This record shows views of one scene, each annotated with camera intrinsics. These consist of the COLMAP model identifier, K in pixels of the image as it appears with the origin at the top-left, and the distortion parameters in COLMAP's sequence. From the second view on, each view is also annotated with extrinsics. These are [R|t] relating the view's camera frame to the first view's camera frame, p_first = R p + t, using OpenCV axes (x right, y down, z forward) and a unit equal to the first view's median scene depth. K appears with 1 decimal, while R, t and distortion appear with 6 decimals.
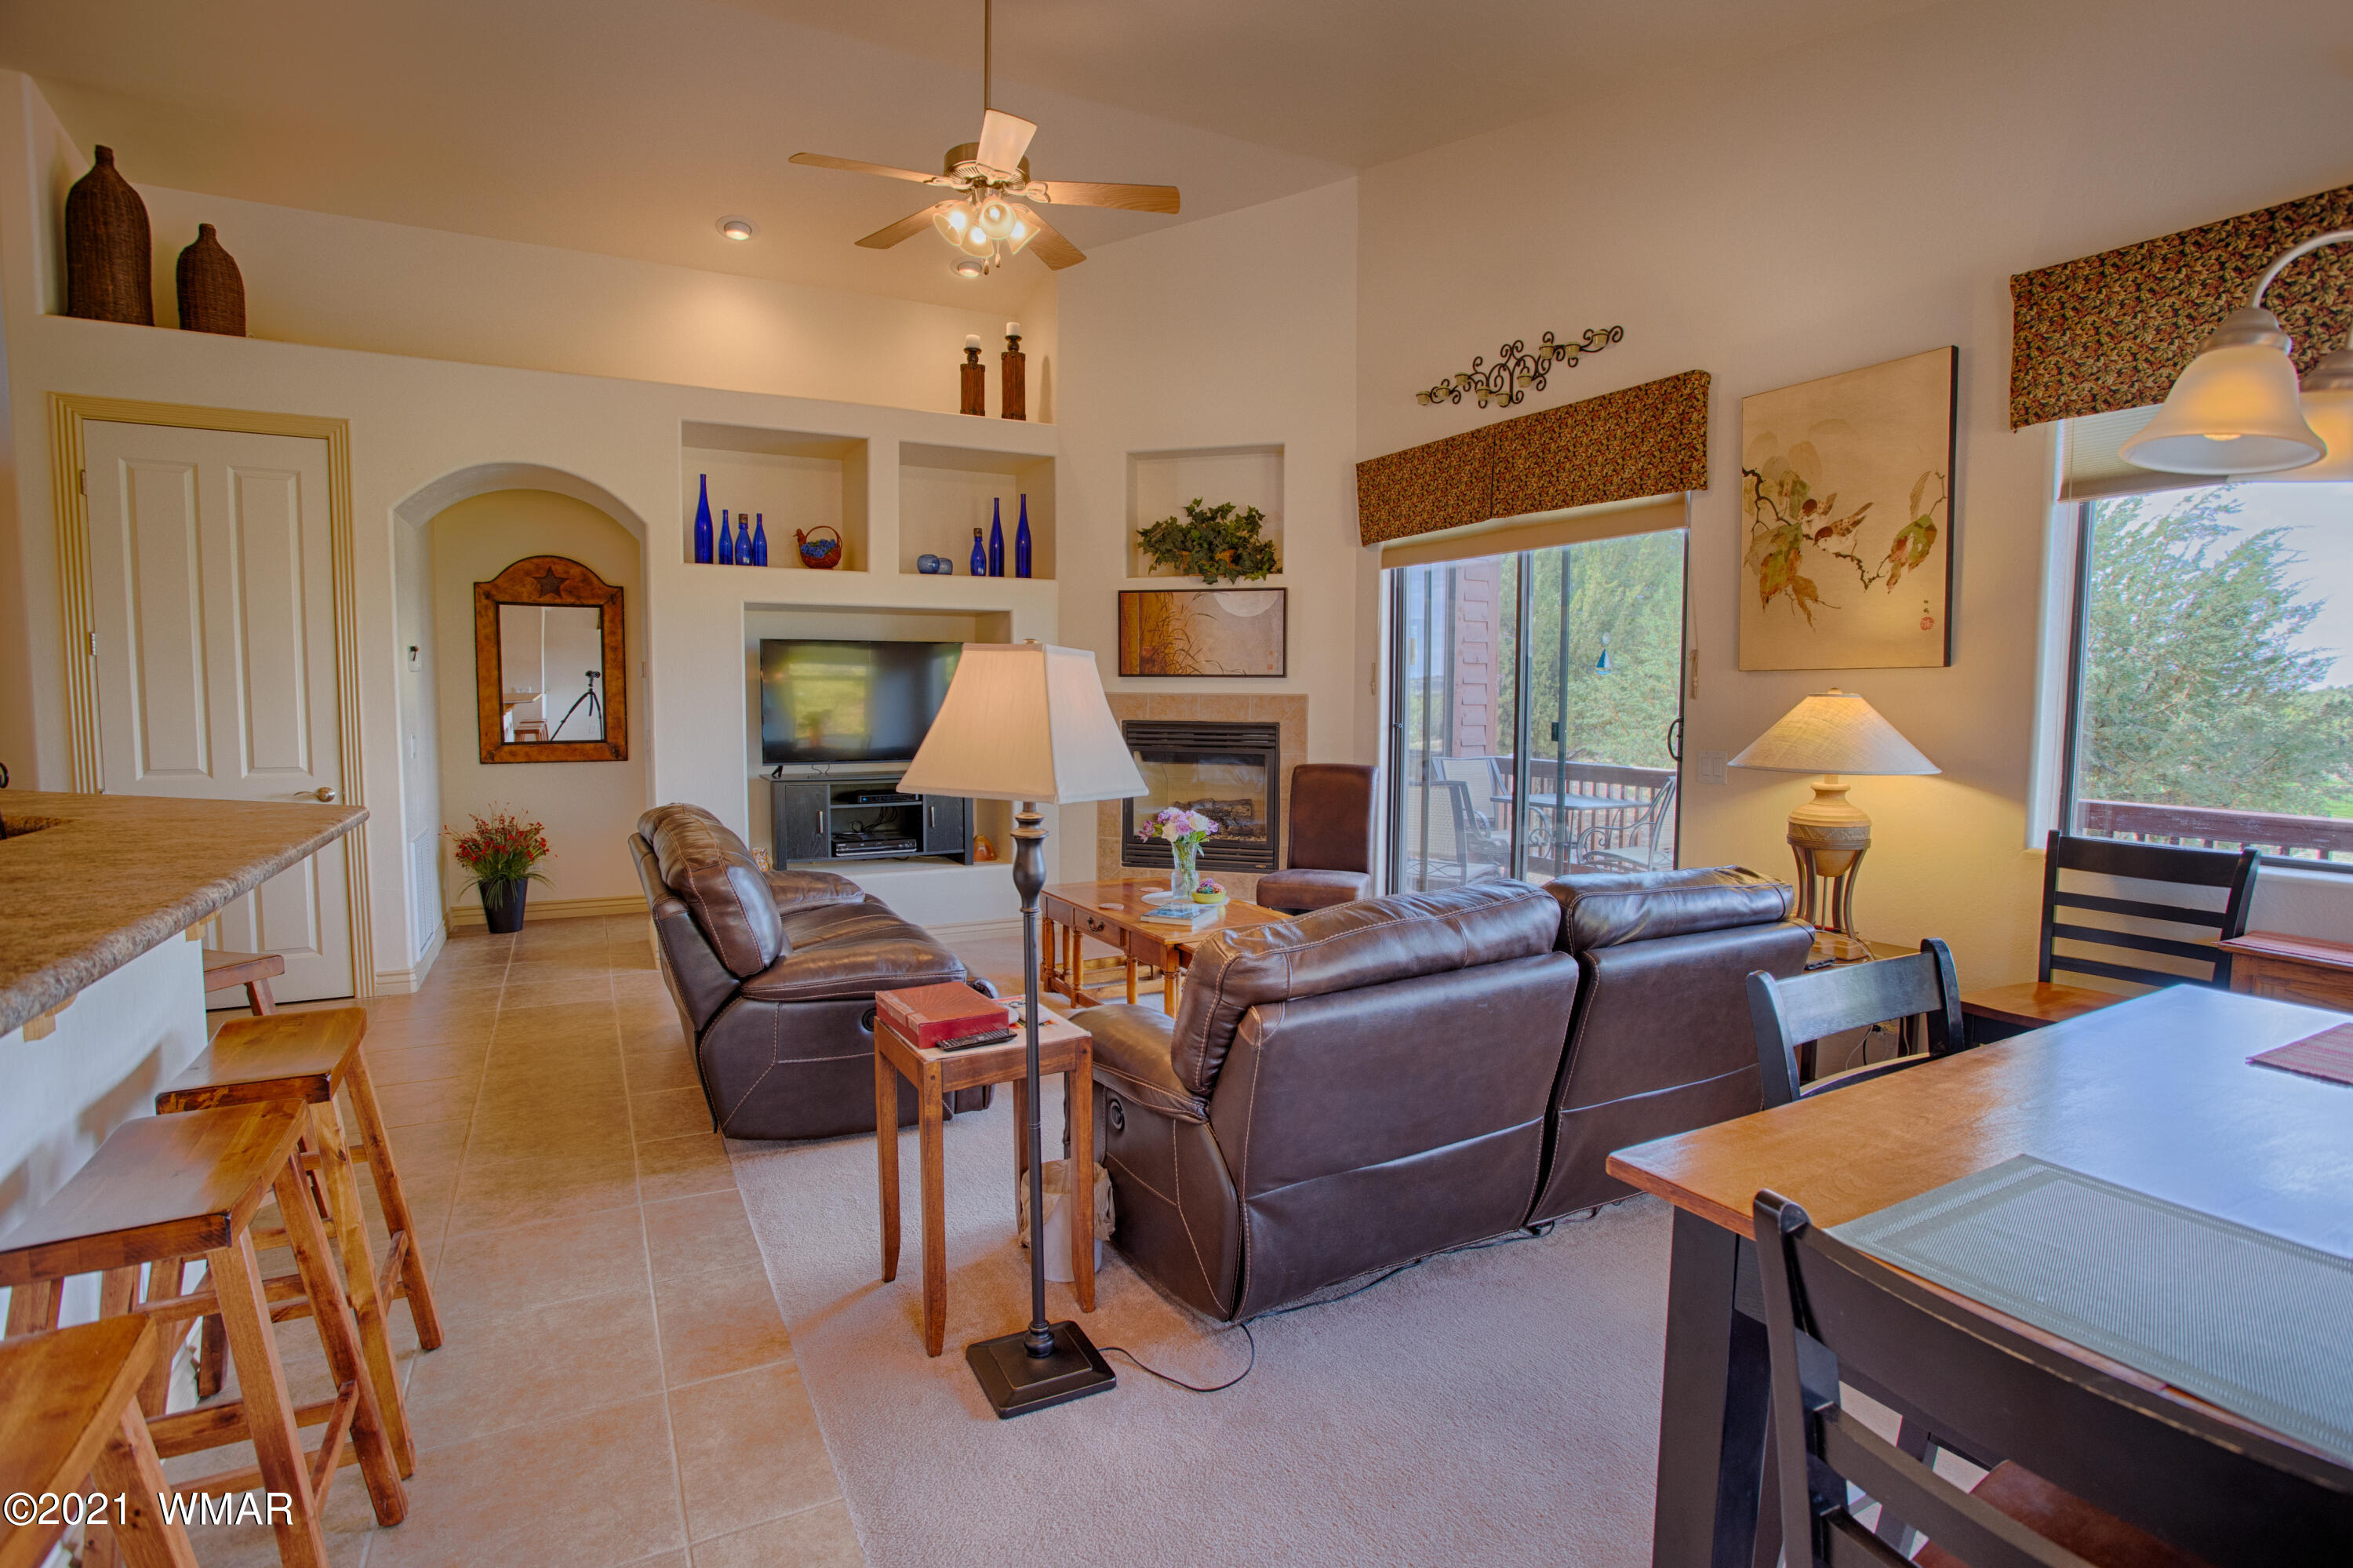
lens RADIAL K [[1143.5, 0, 1173.8], [0, 1143.5, 768.3], [0, 0, 1]] dist [-0.058504, 0.021798]
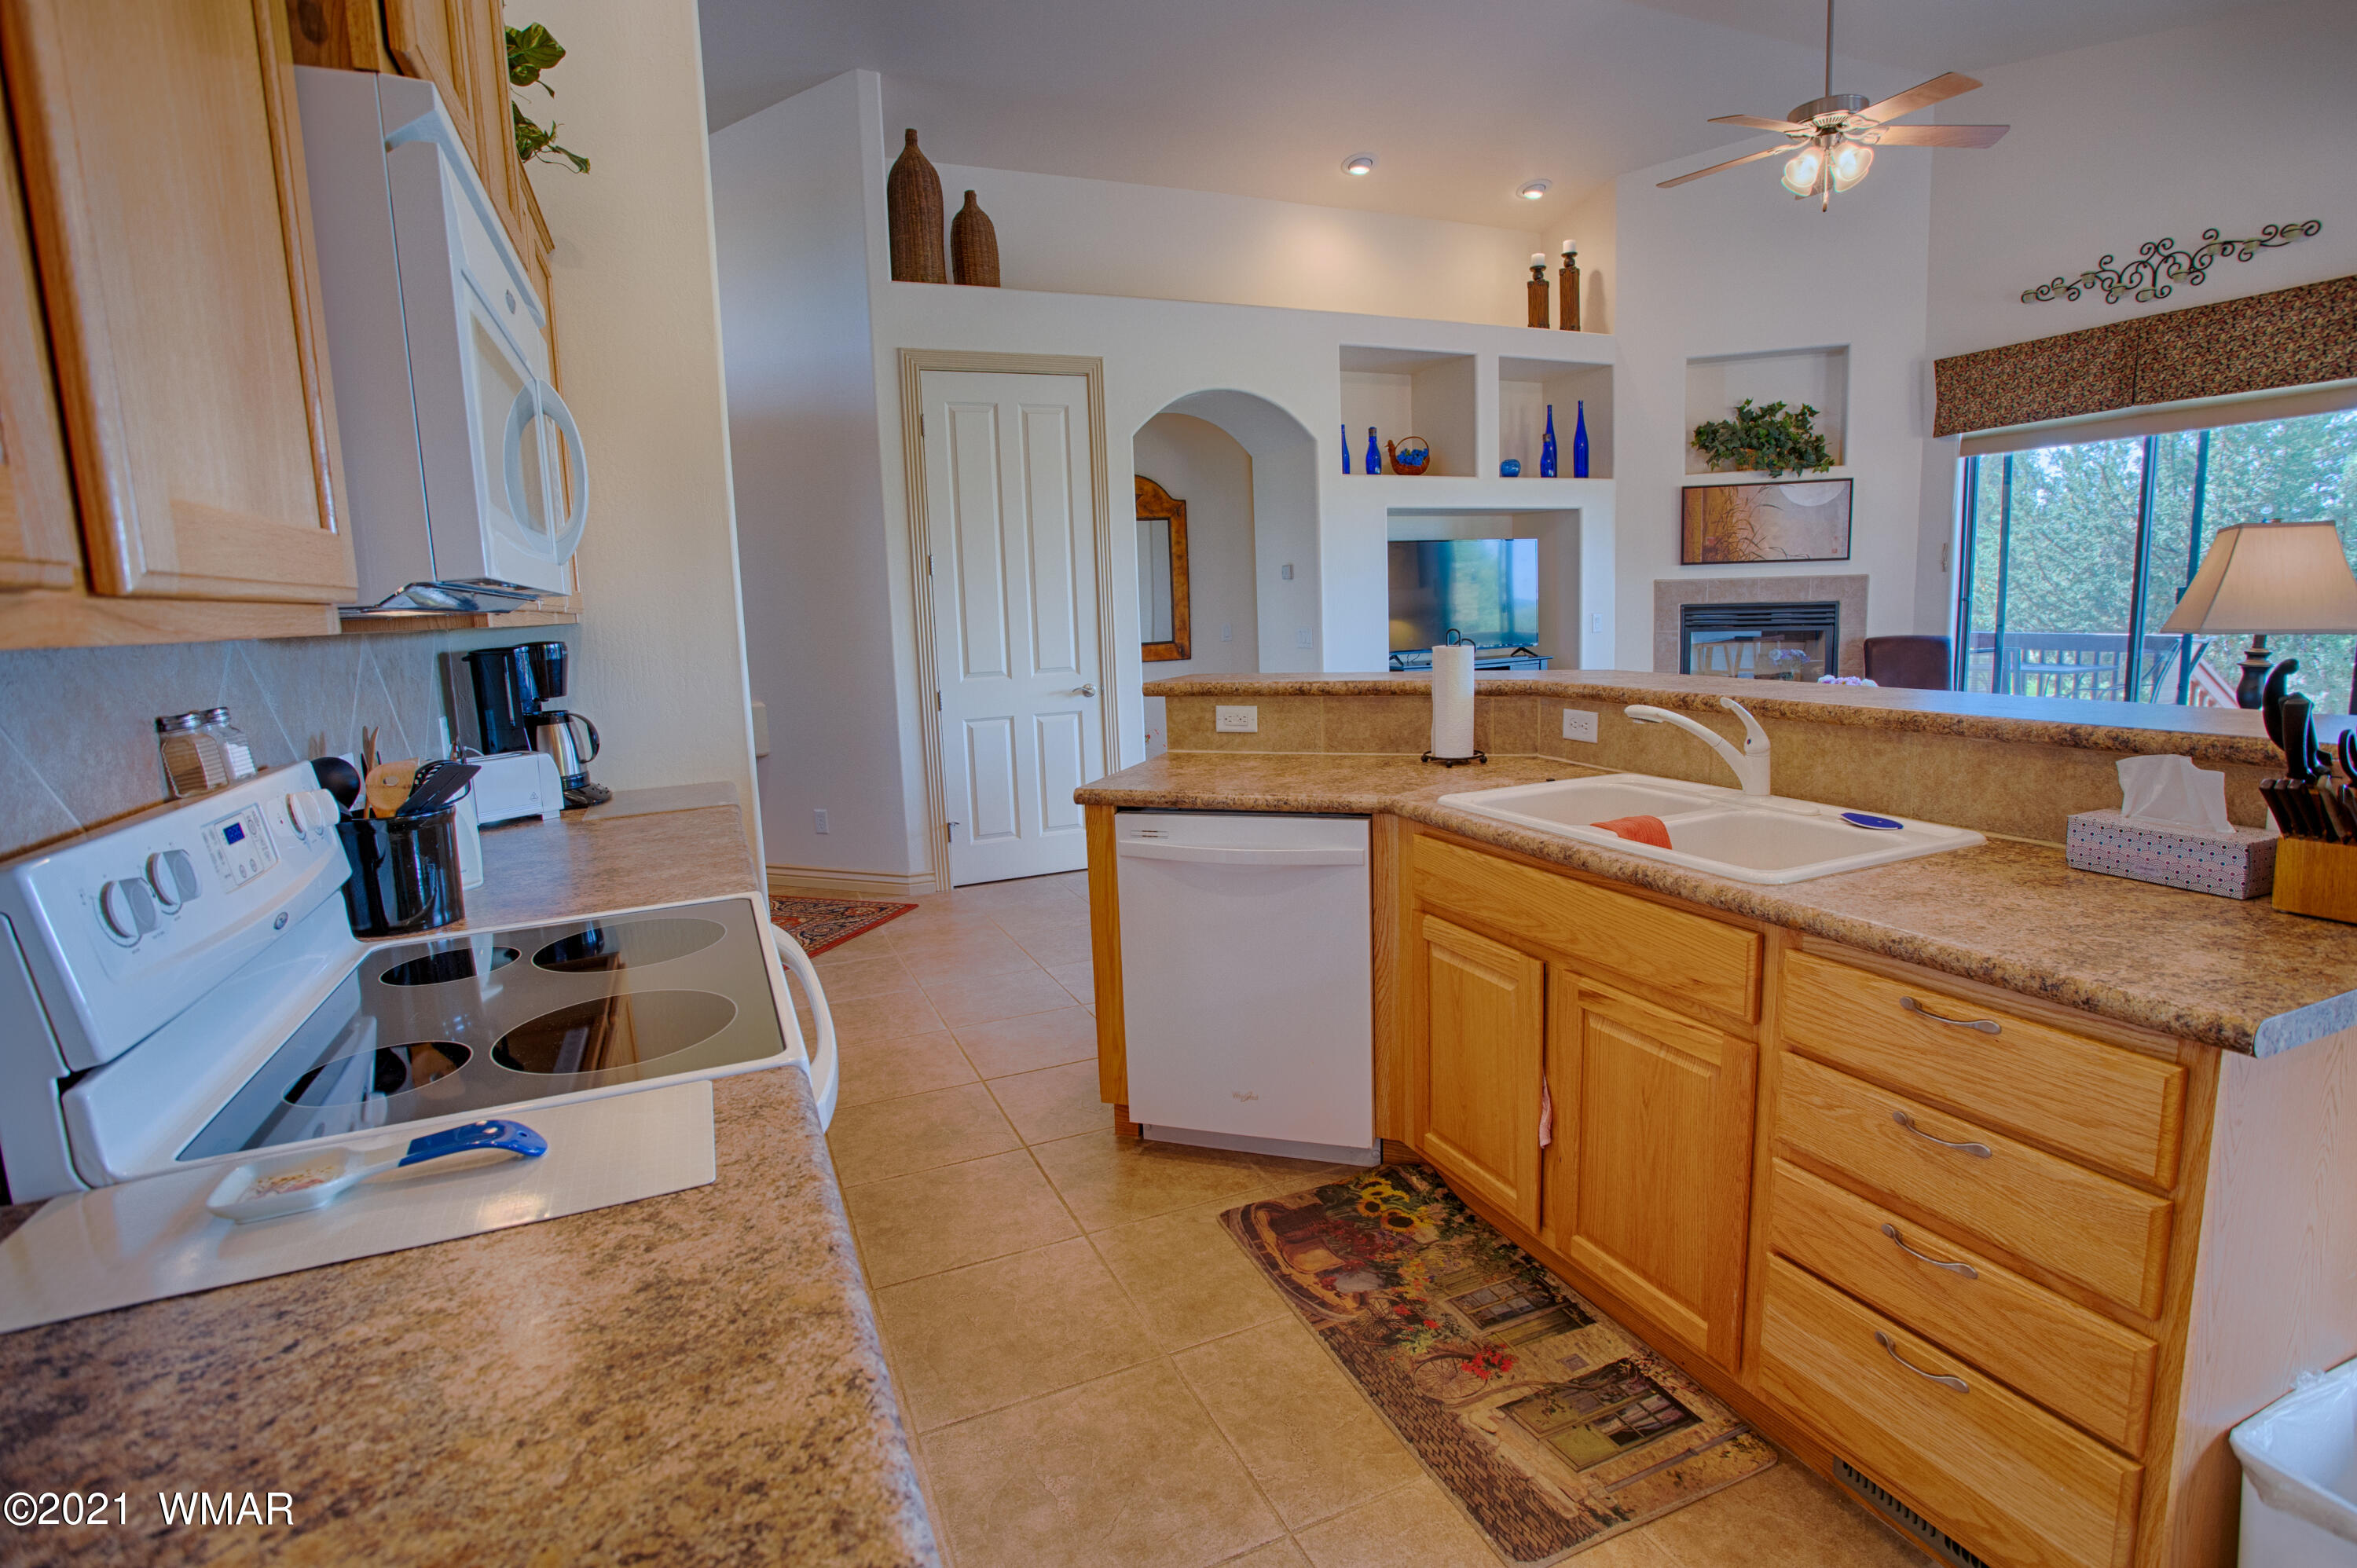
lens RADIAL K [[1145.4, 0, 1190.0], [0, 1145.4, 758.8], [0, 0, 1]] dist [-0.058504, 0.021798]
pose [[0.996433, -0.030884, -0.078530, -0.476557], [0.036539, 0.996762, 0.071623, 0.011157], [0.076064, -0.074237, 0.994336, -0.146632]]
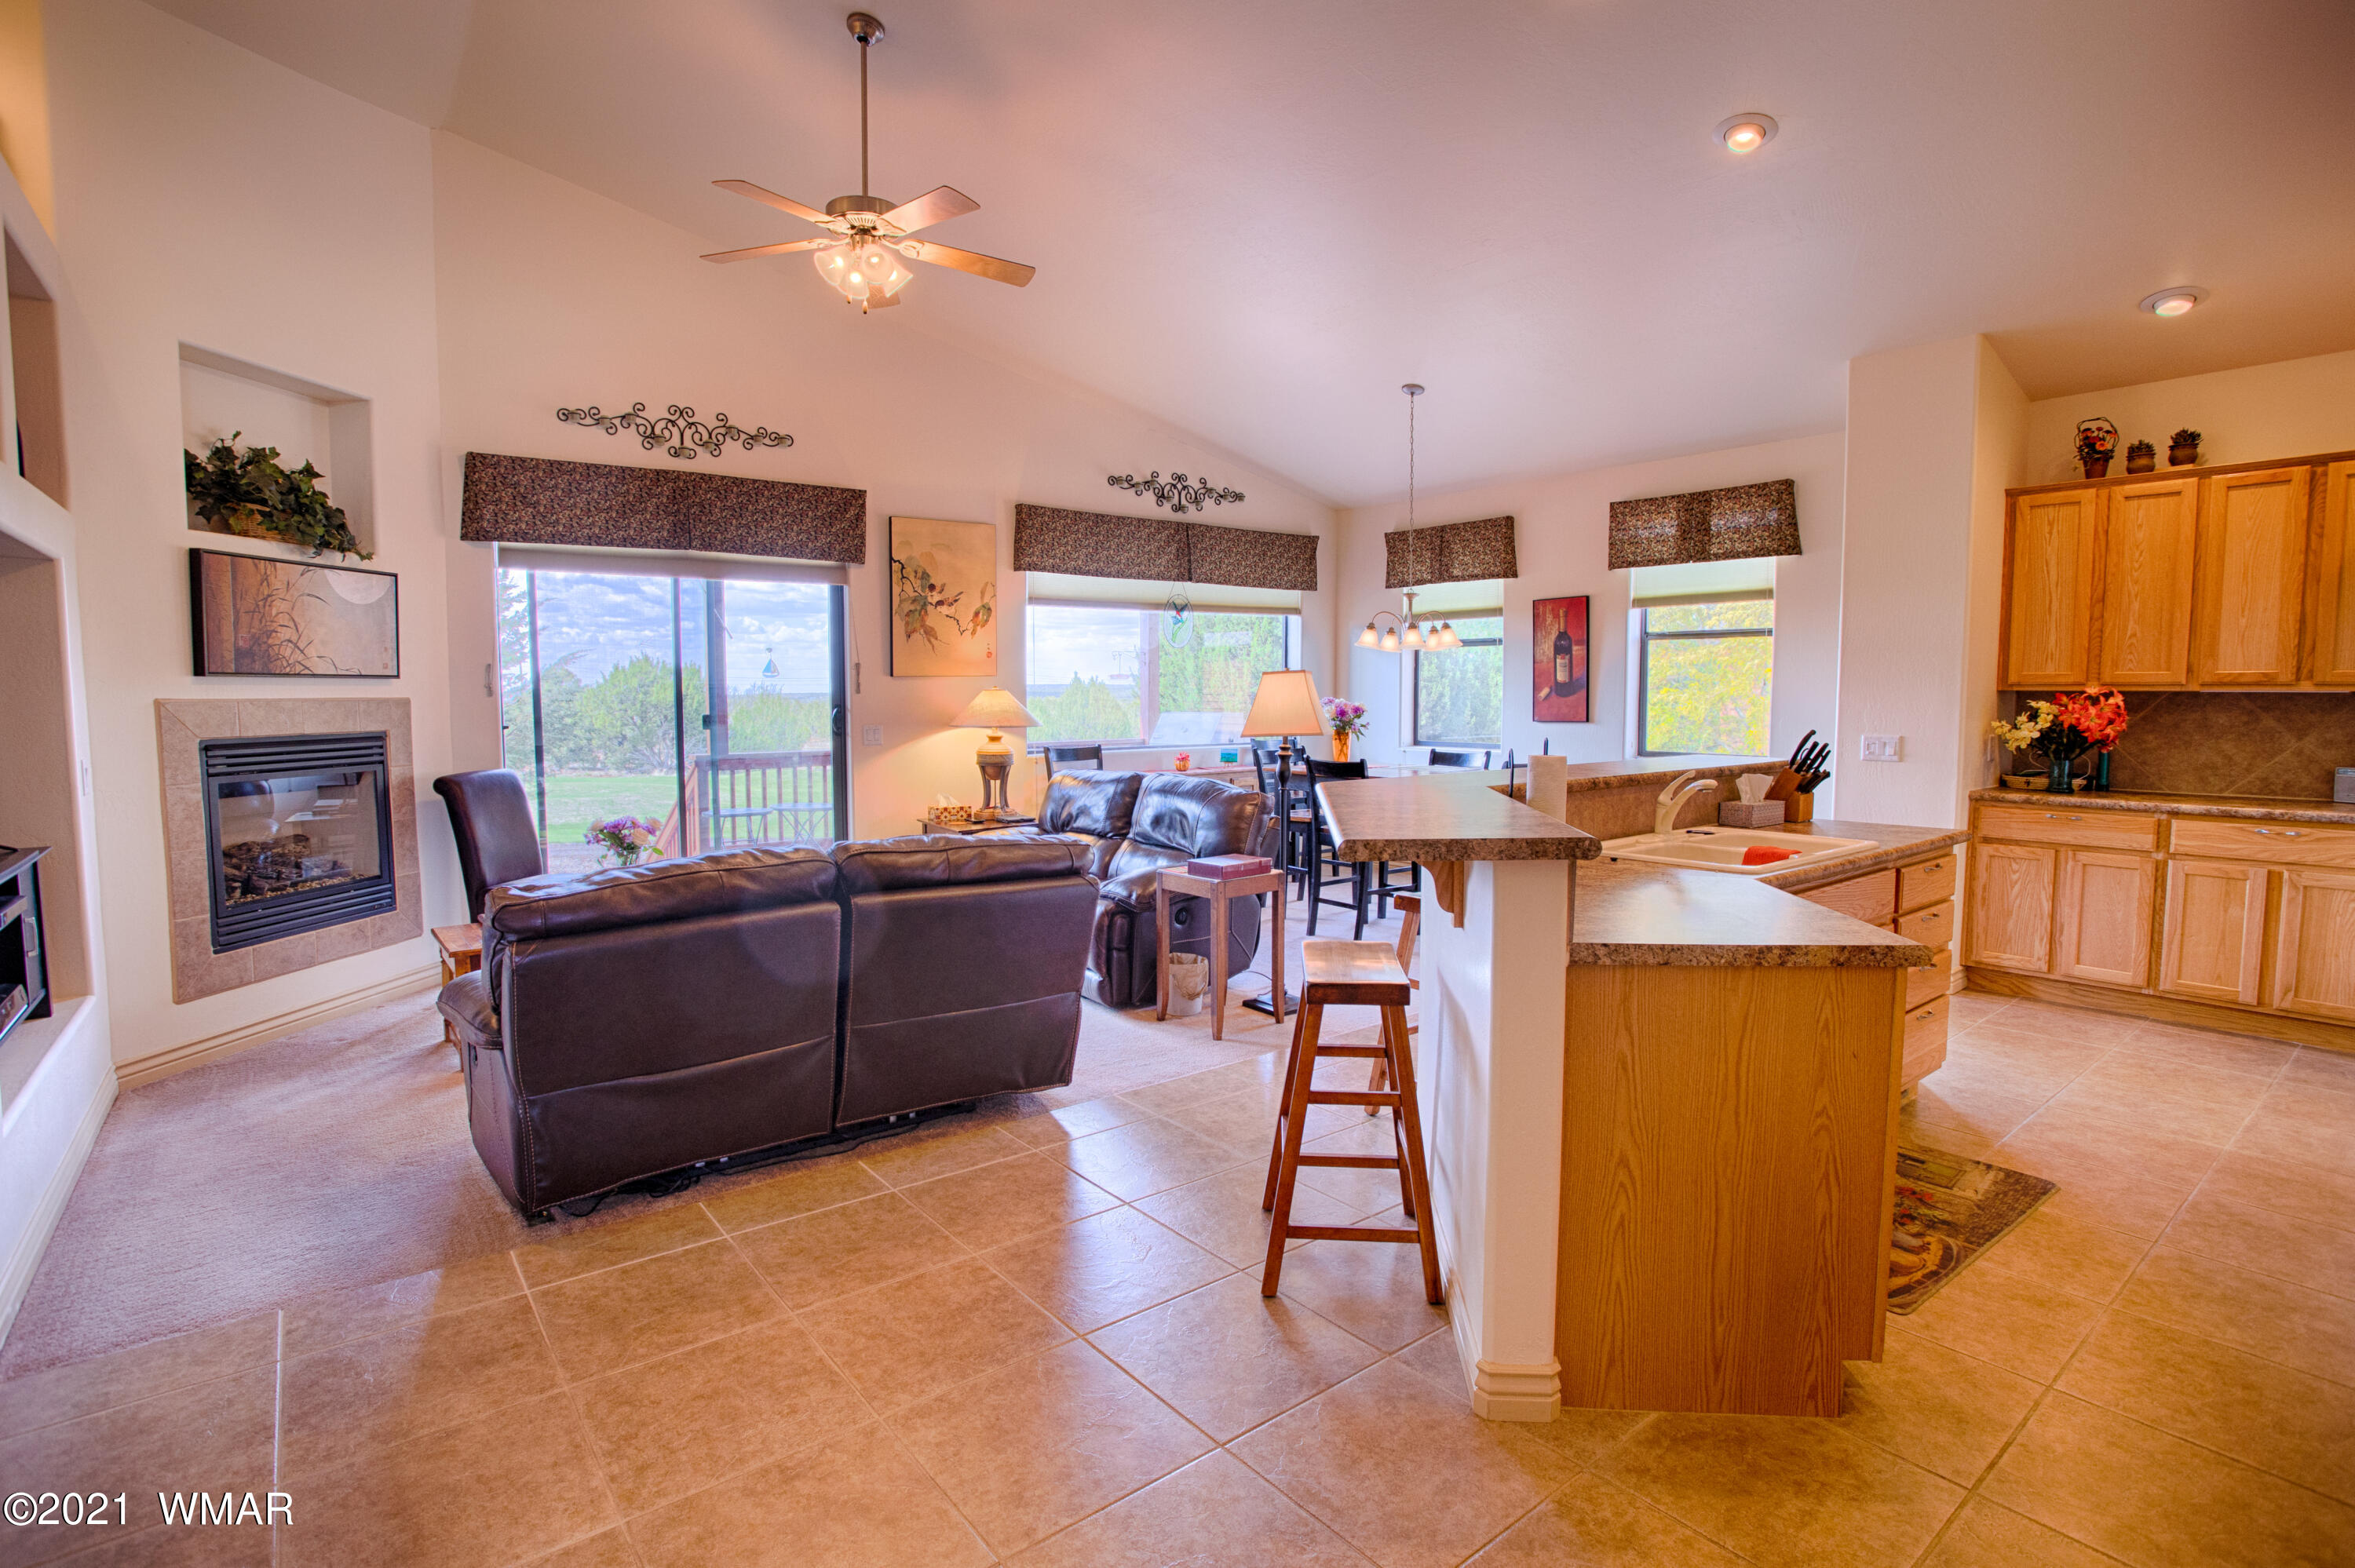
lens RADIAL K [[1144.3, 0, 1161.9], [0, 1144.3, 770.8], [0, 0, 1]] dist [-0.058504, 0.021798]
pose [[-0.169020, -0.074751, 0.982774, -0.857867], [0.071570, 0.993557, 0.087880, -0.045260], [-0.983011, 0.085191, -0.162581, 0.603738]]
